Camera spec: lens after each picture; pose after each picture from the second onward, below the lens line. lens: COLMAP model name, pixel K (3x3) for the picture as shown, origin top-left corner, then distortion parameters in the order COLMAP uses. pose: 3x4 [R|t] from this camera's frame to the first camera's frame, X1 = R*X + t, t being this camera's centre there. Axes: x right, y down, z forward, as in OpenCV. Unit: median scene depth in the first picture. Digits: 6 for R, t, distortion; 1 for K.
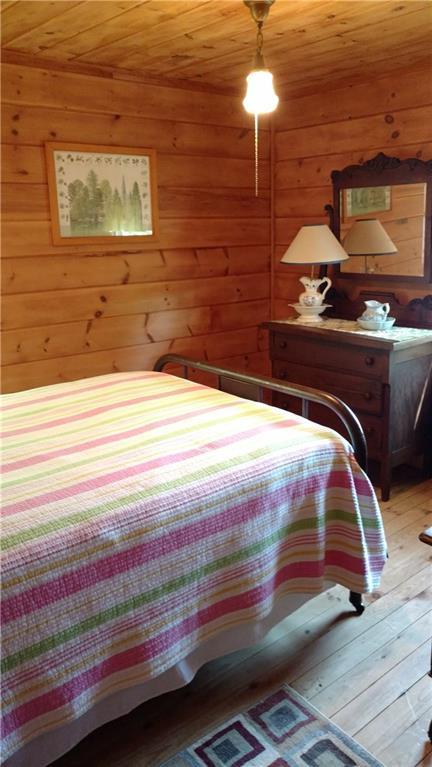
lens RADIAL K [[608.3, 0, 219.7], [0, 608.3, 387.0], [0, 0, 1]] dist [0.023372, -0.027200]
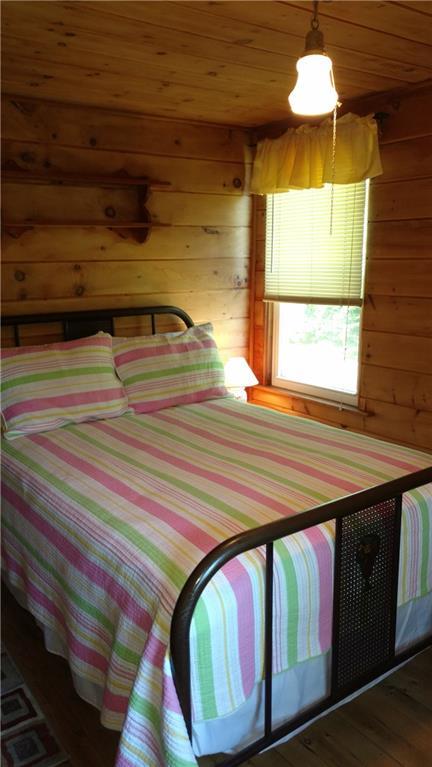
lens RADIAL K [[608.3, 0, 215.4], [0, 608.3, 382.4], [0, 0, 1]] dist [0.023372, -0.027200]
pose [[-0.065396, 0.216740, -0.974037, 0.526651], [-0.247631, 0.942066, 0.226252, -0.195910], [0.966645, 0.255997, -0.007936, 0.638730]]
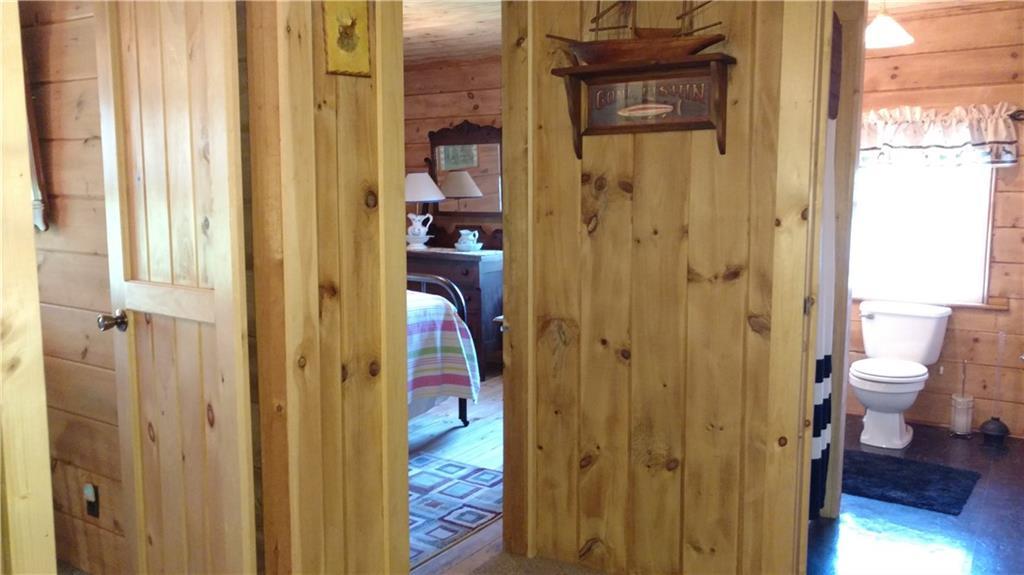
lens RADIAL K [[812.1, 0, 509.9], [0, 812.1, 292.2], [0, 0, 1]] dist [0.023372, -0.027200]
pose [[0.956680, -0.014603, 0.290774, -0.160201], [0.054026, 0.990299, -0.128019, 0.212972], [-0.286084, 0.138182, 0.948189, -0.637539]]
